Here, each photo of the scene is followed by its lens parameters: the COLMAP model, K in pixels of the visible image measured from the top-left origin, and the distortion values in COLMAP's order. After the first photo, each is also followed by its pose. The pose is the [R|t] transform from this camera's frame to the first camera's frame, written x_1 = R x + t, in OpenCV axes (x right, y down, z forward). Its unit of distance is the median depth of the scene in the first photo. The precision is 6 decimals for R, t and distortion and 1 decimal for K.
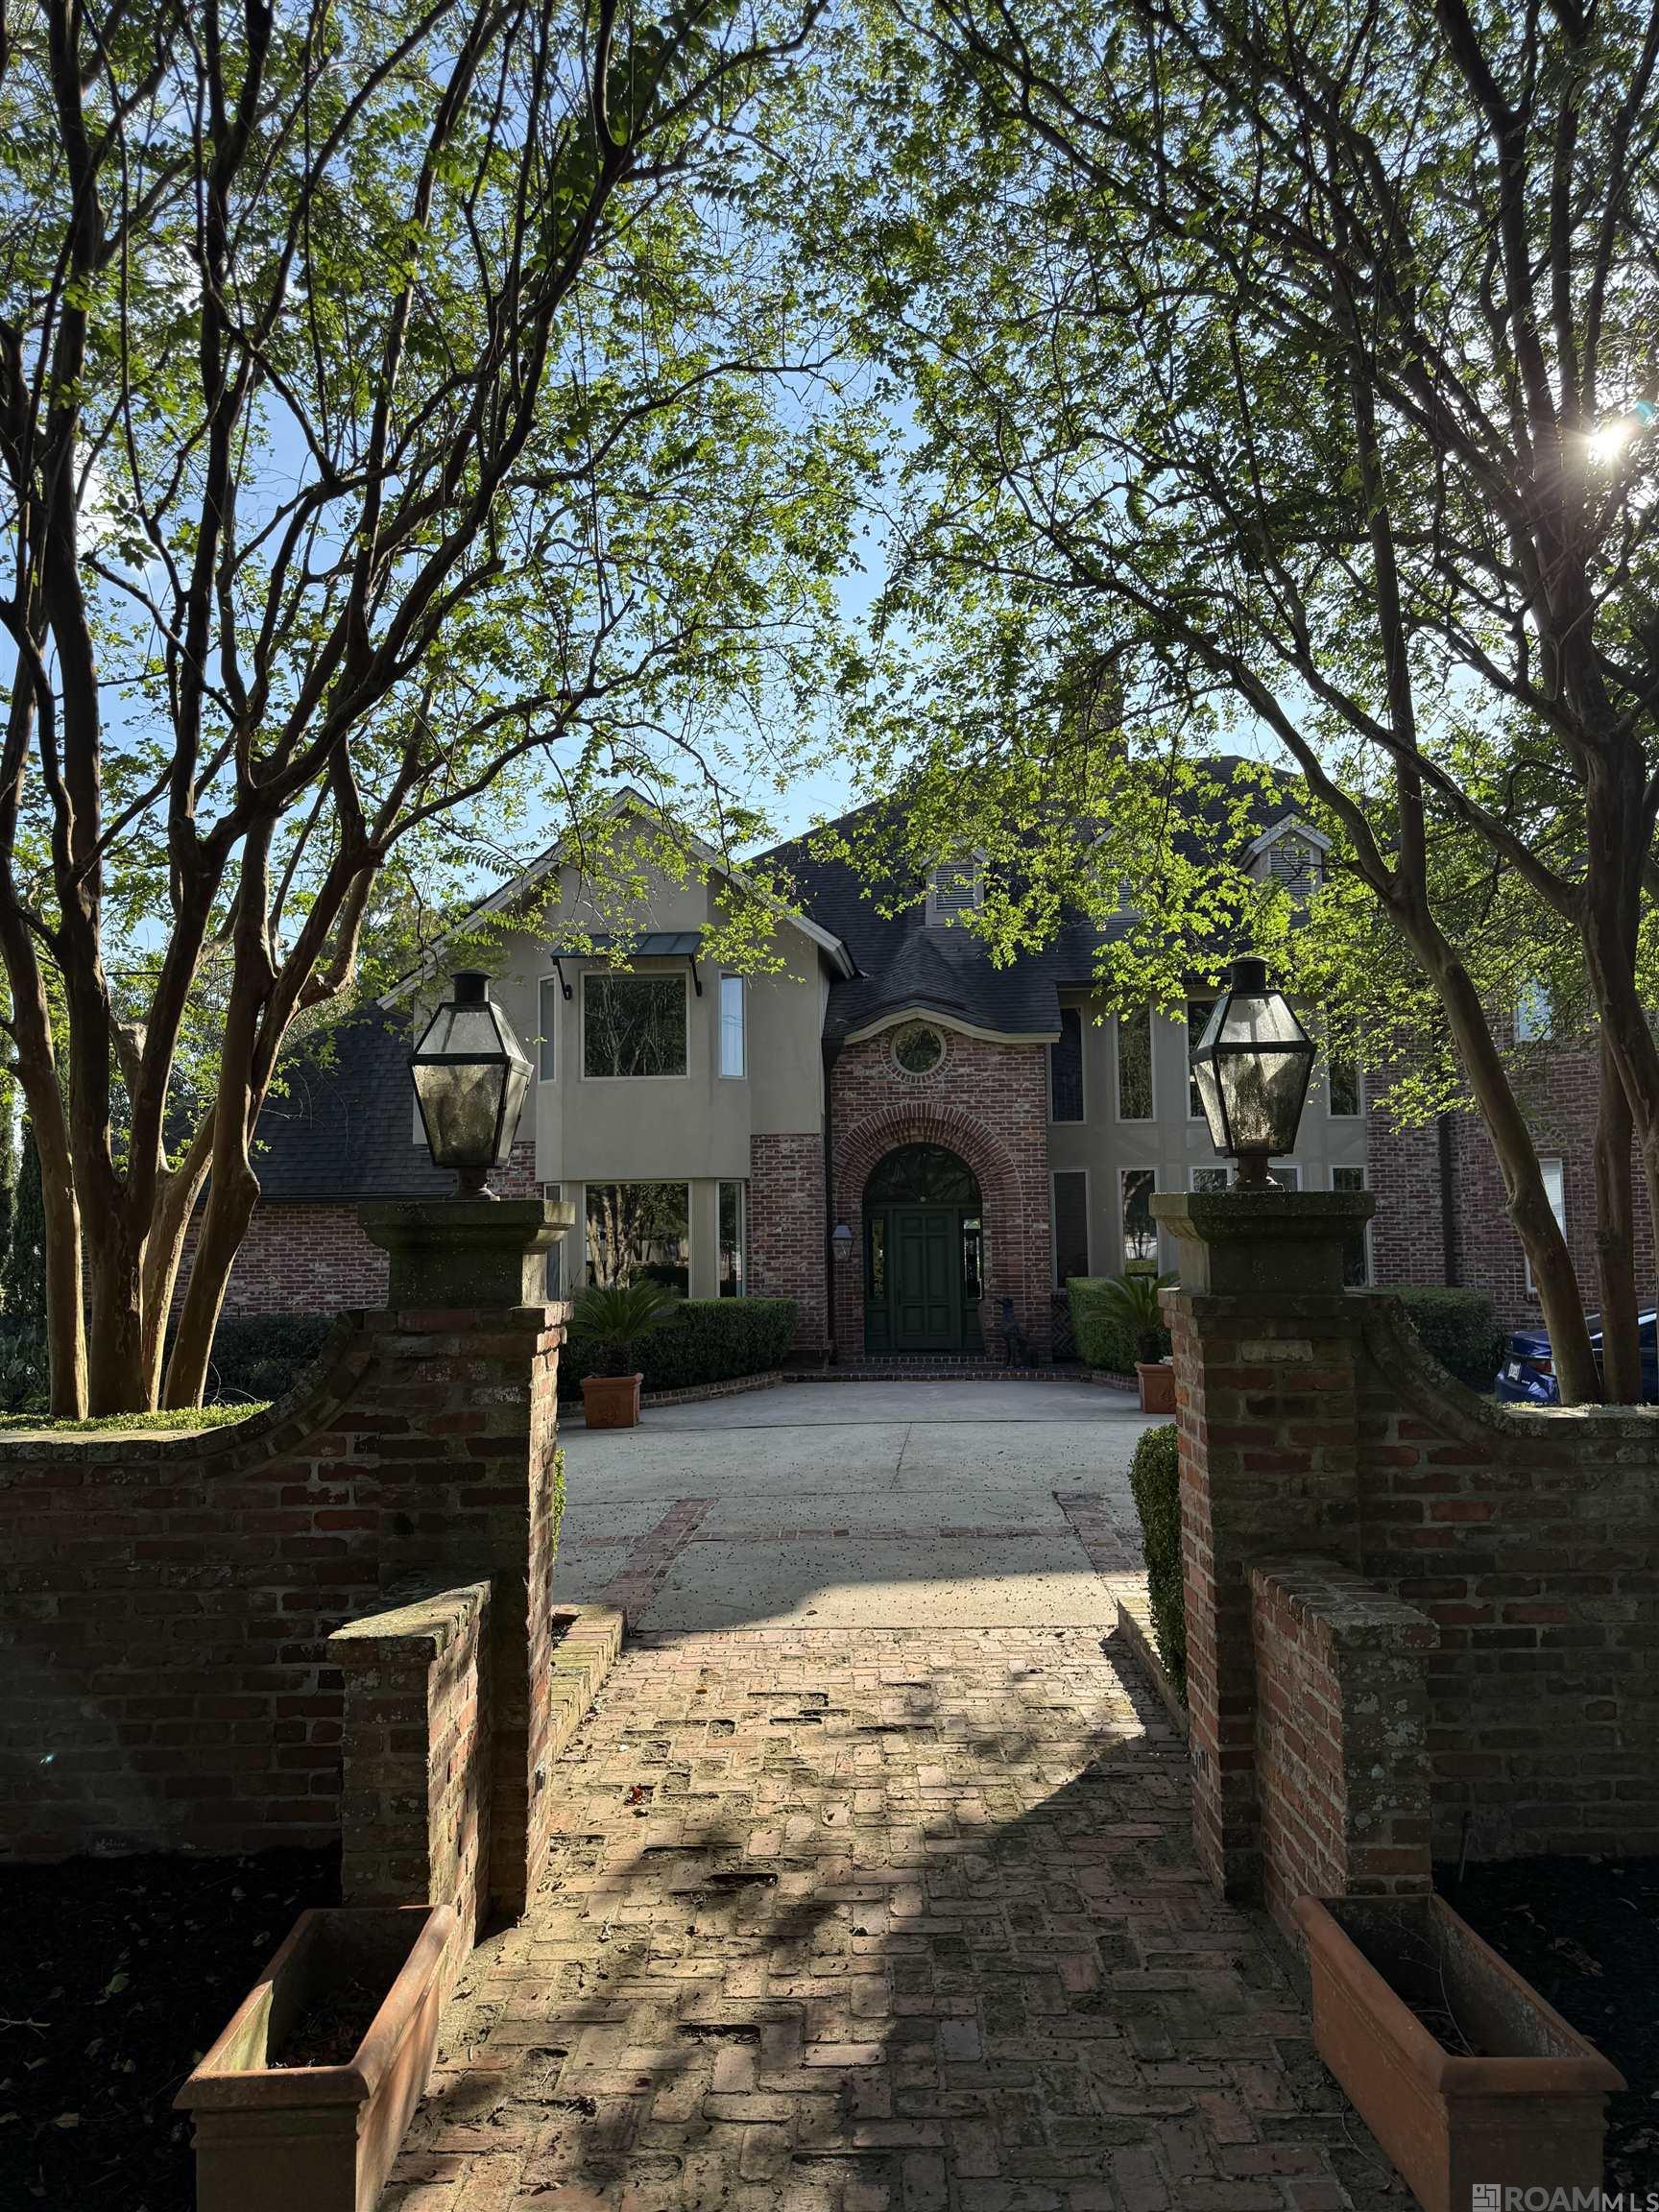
lens RADIAL K [[1593.7, 0, 814.3], [0, 1593.7, 1089.7], [0, 0, 1]] dist [0.019077, -0.044880]
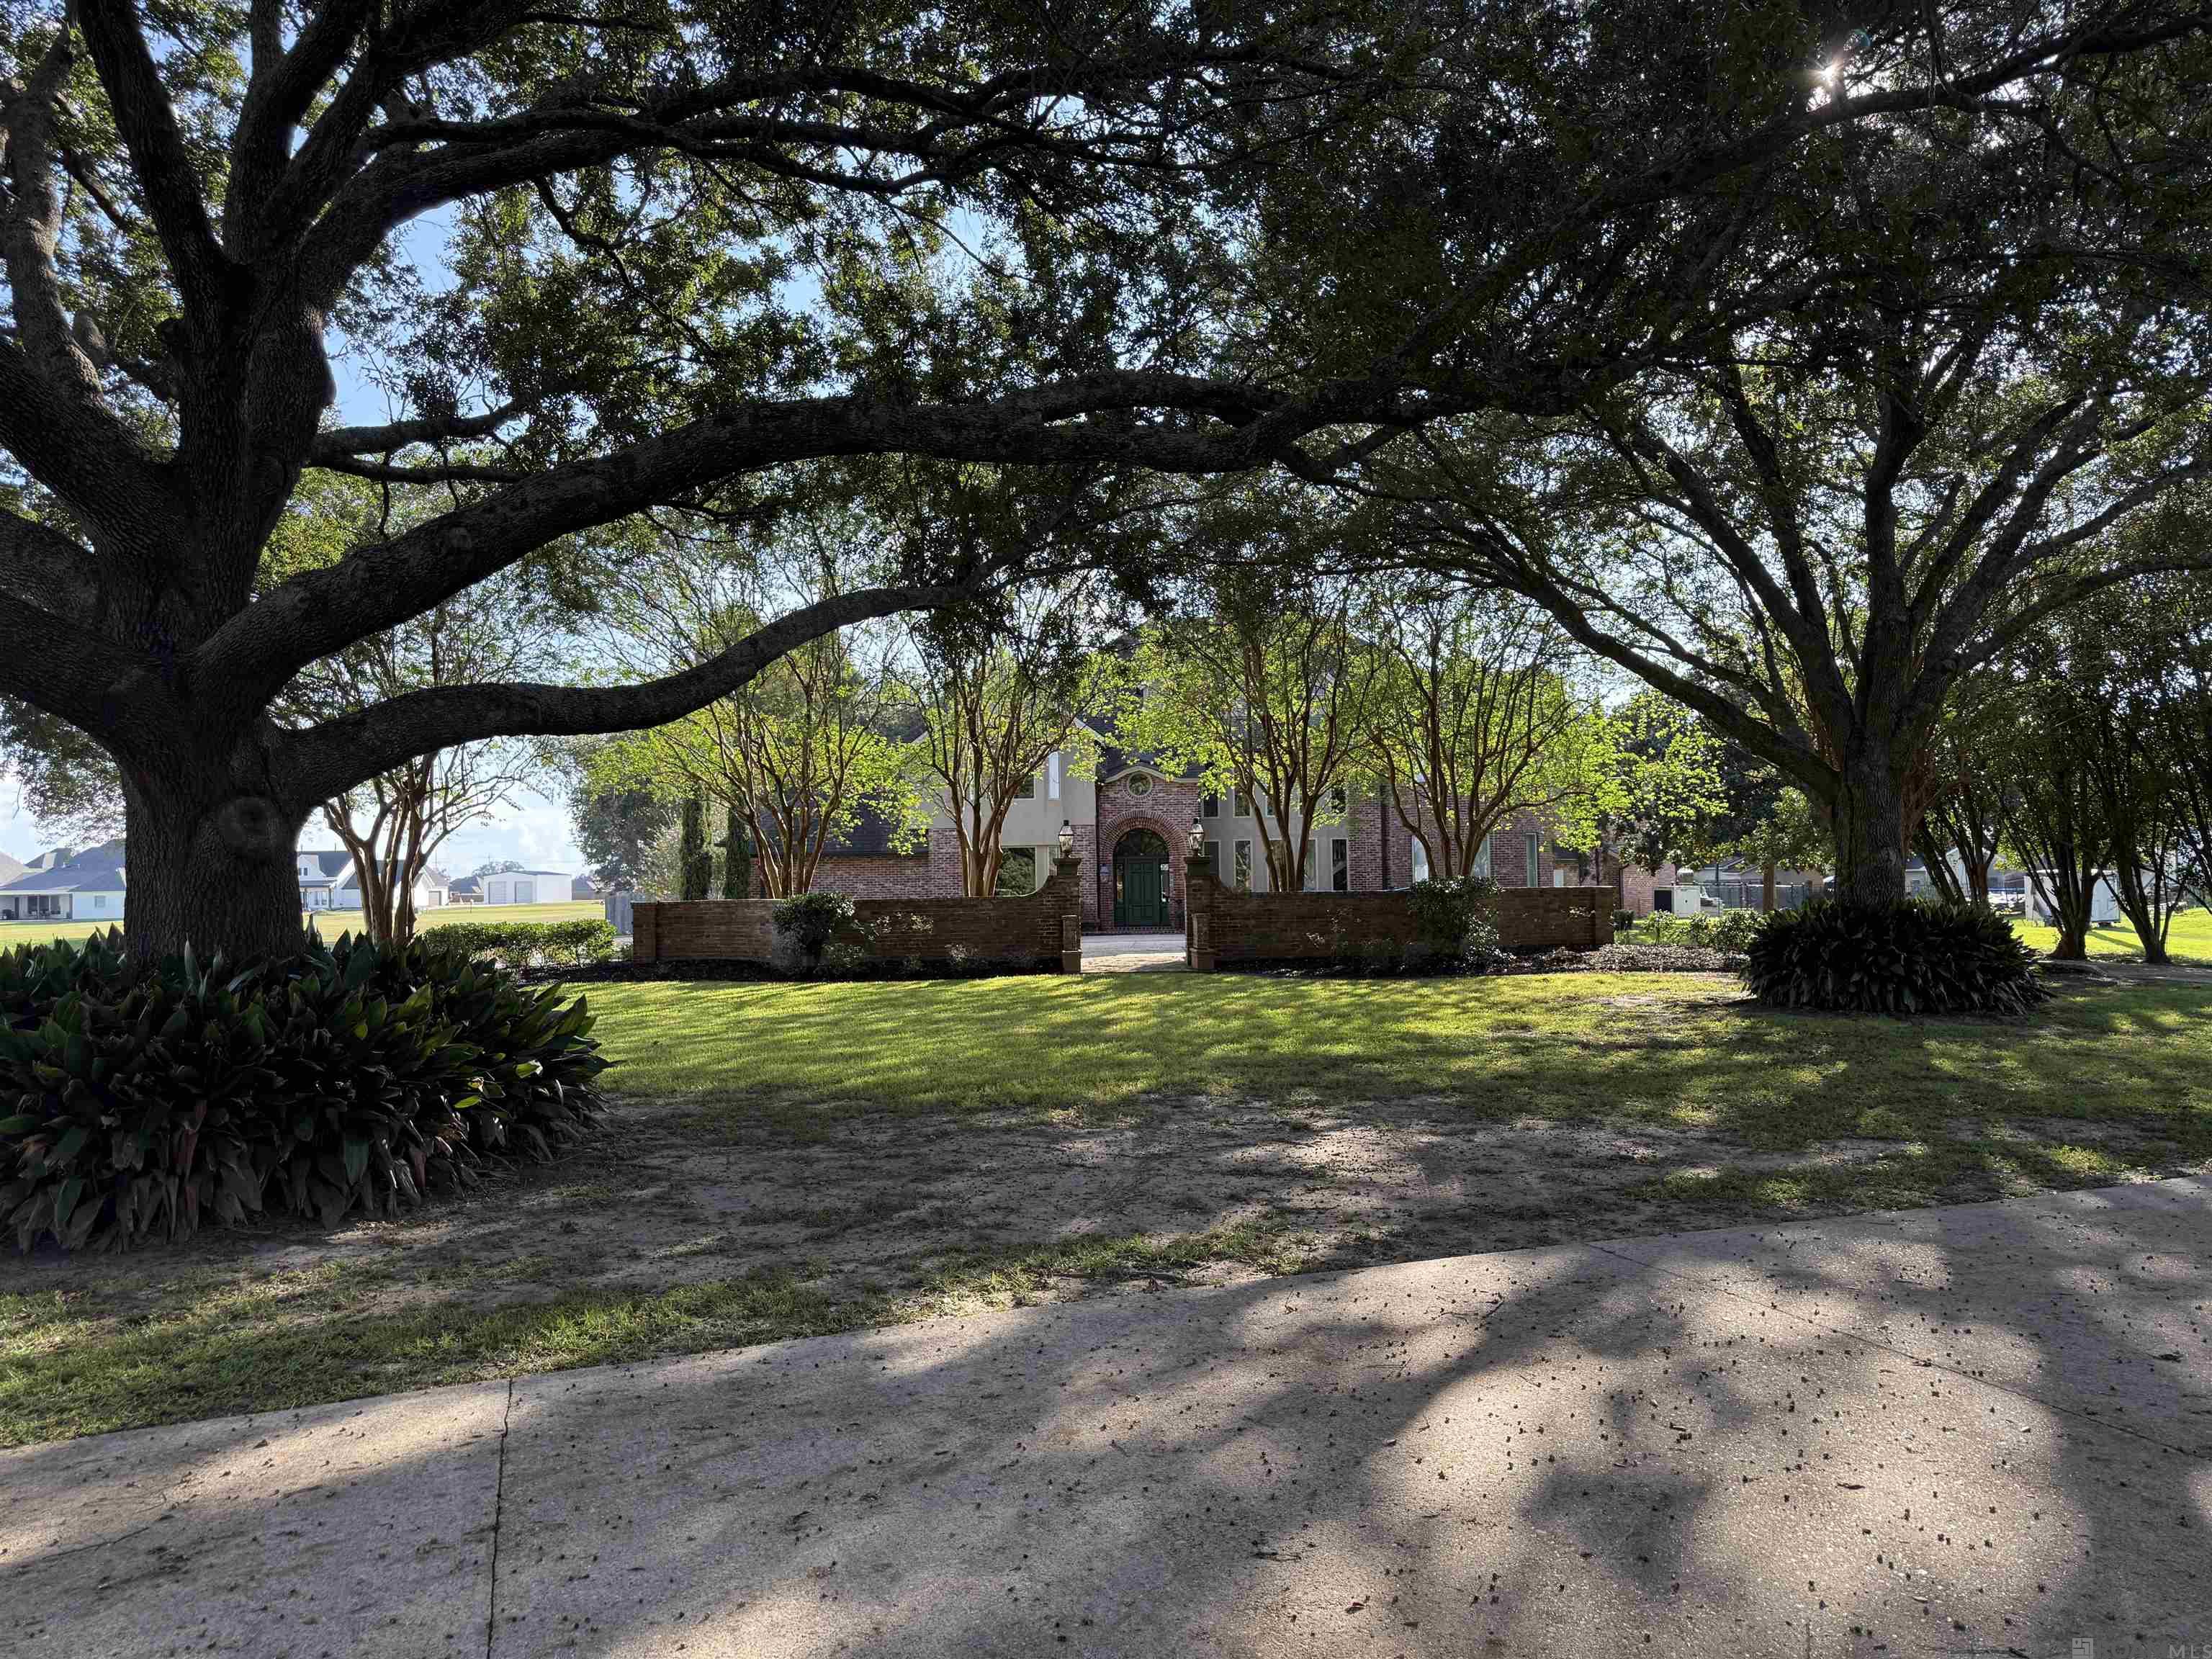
lens RADIAL K [[1593.7, 0, 1104.5], [0, 1593.7, 832.6], [0, 0, 1]] dist [0.019077, -0.044880]
pose [[0.998895, -0.001847, 0.046963, -0.148985], [-0.000915, 0.998274, 0.058725, -0.157054], [-0.046991, -0.058703, 0.997169, -2.059233]]
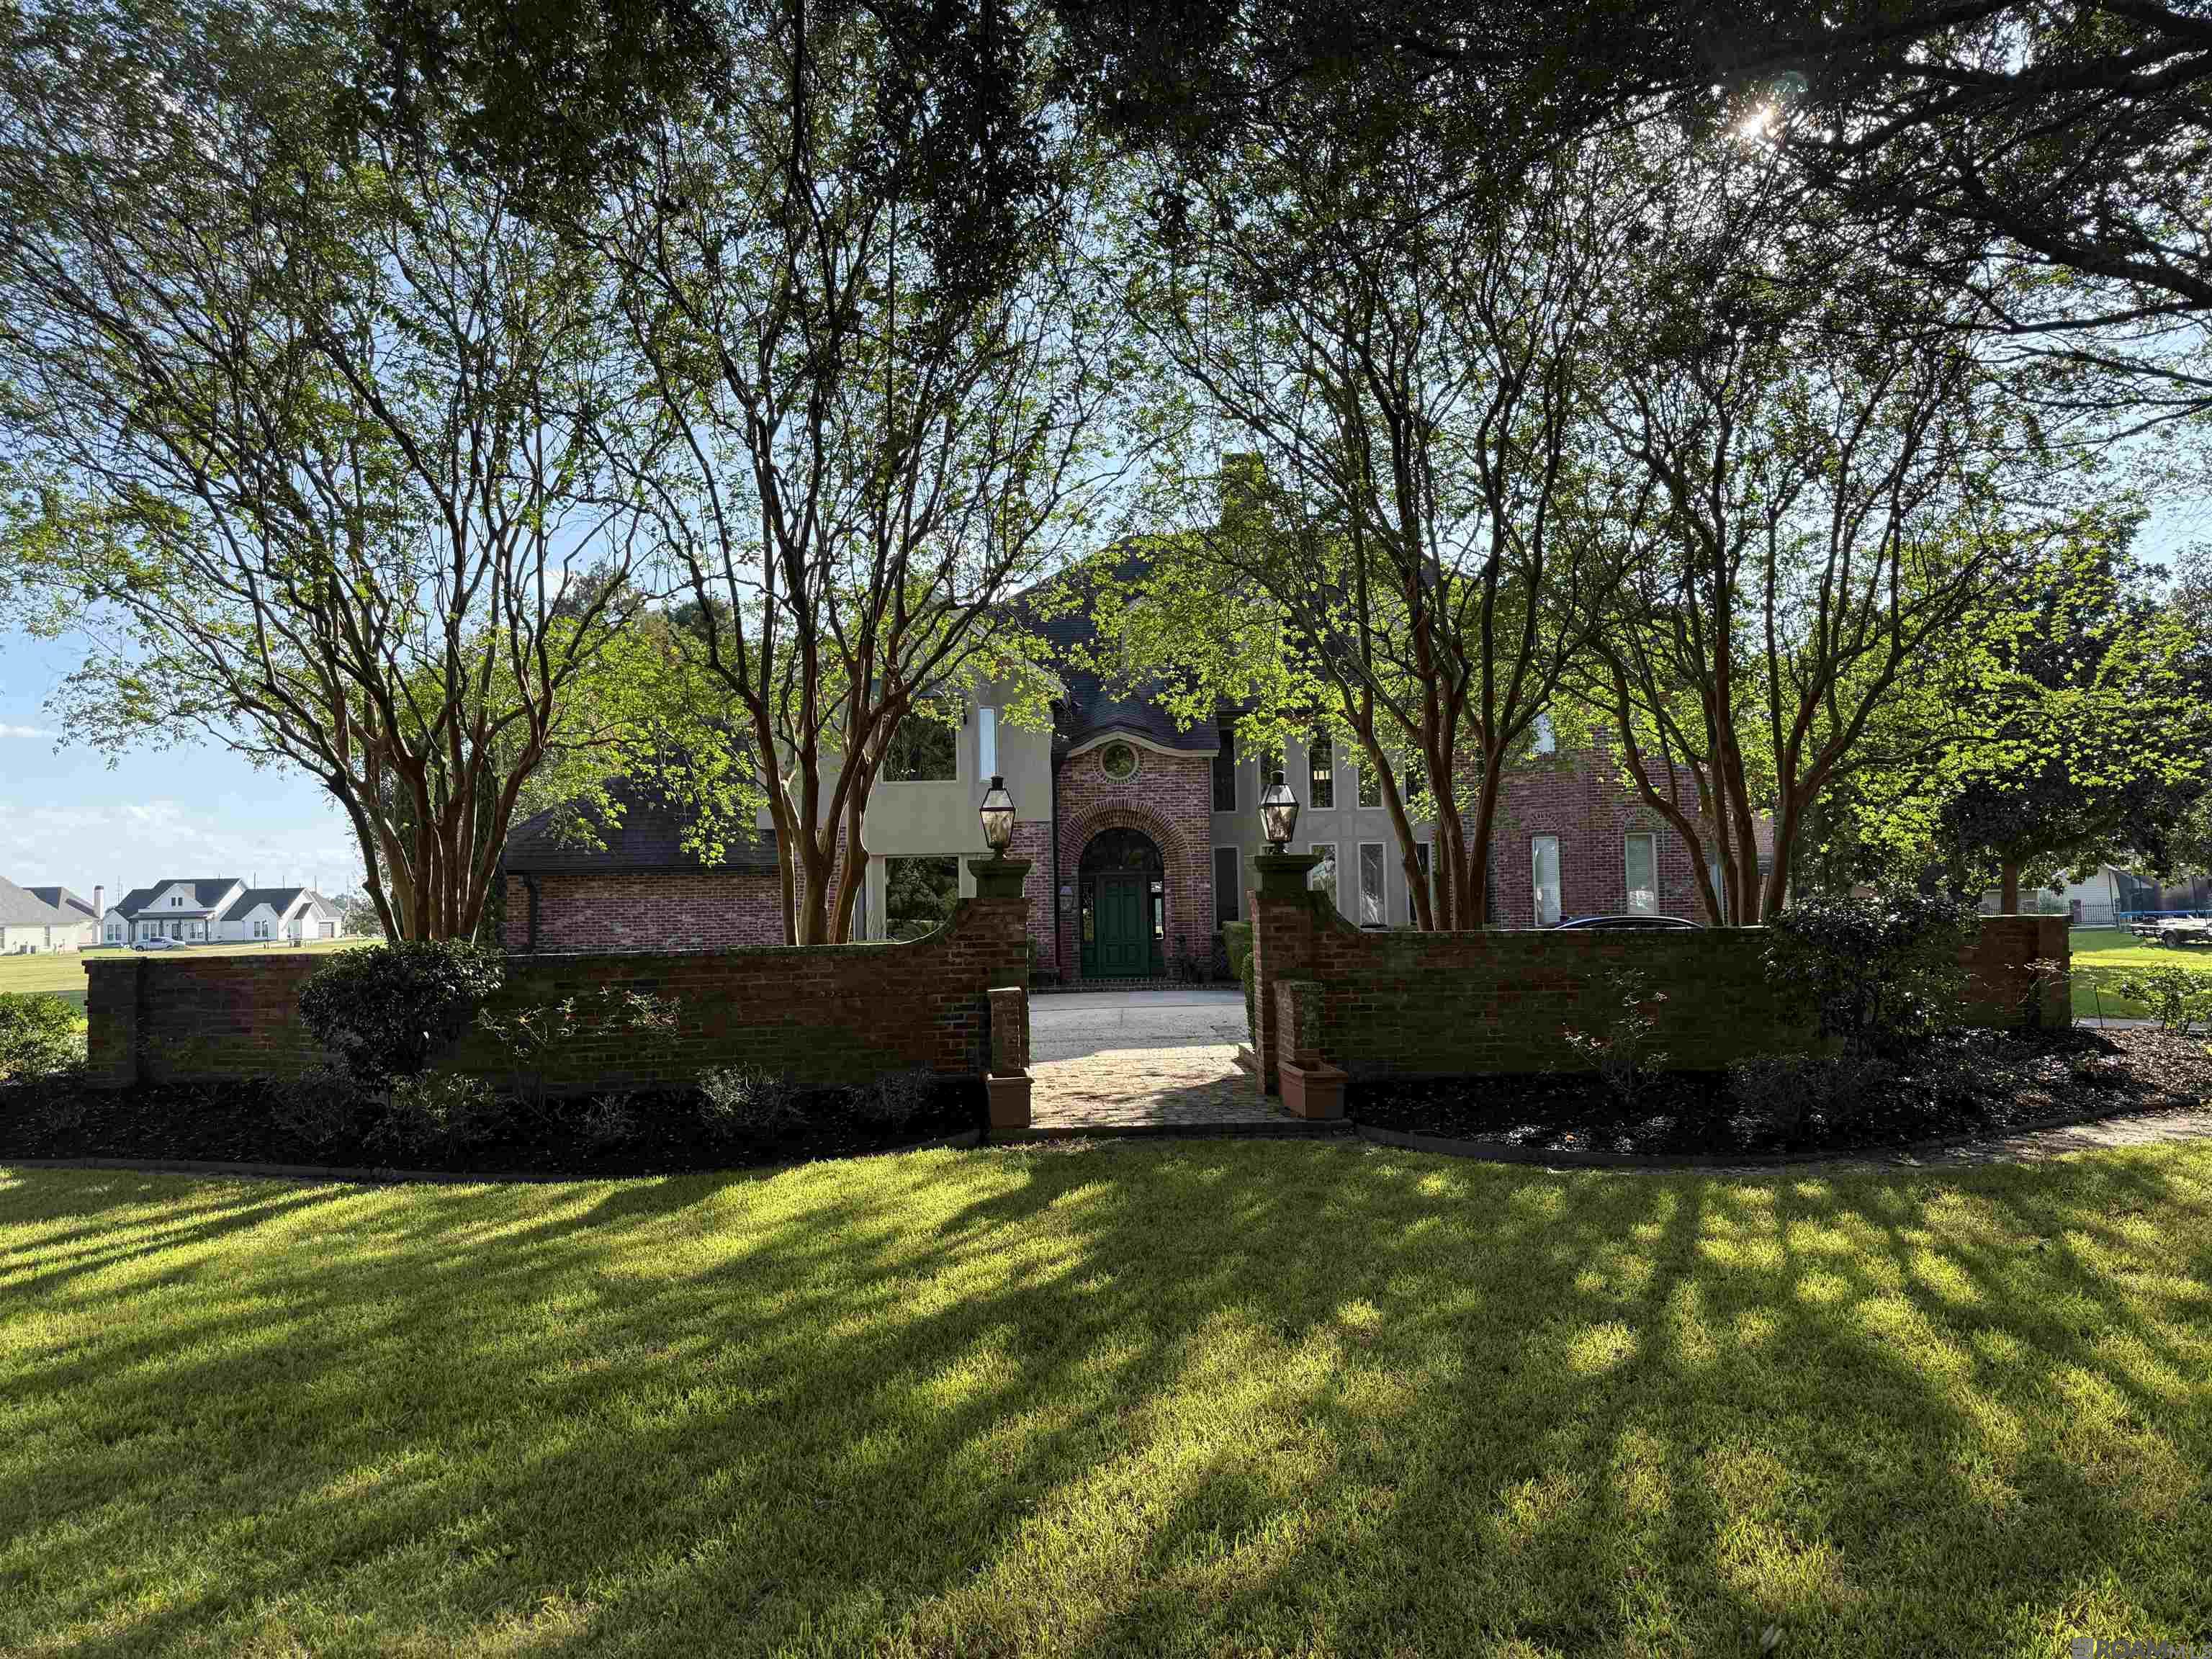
lens RADIAL K [[1593.7, 0, 1113.8], [0, 1593.7, 824.2], [0, 0, 1]] dist [0.019077, -0.044880]
pose [[0.996513, -0.004919, 0.083297, -0.102028], [0.001798, 0.999295, 0.037495, -0.039938], [-0.083423, -0.037215, 0.995819, -0.727834]]
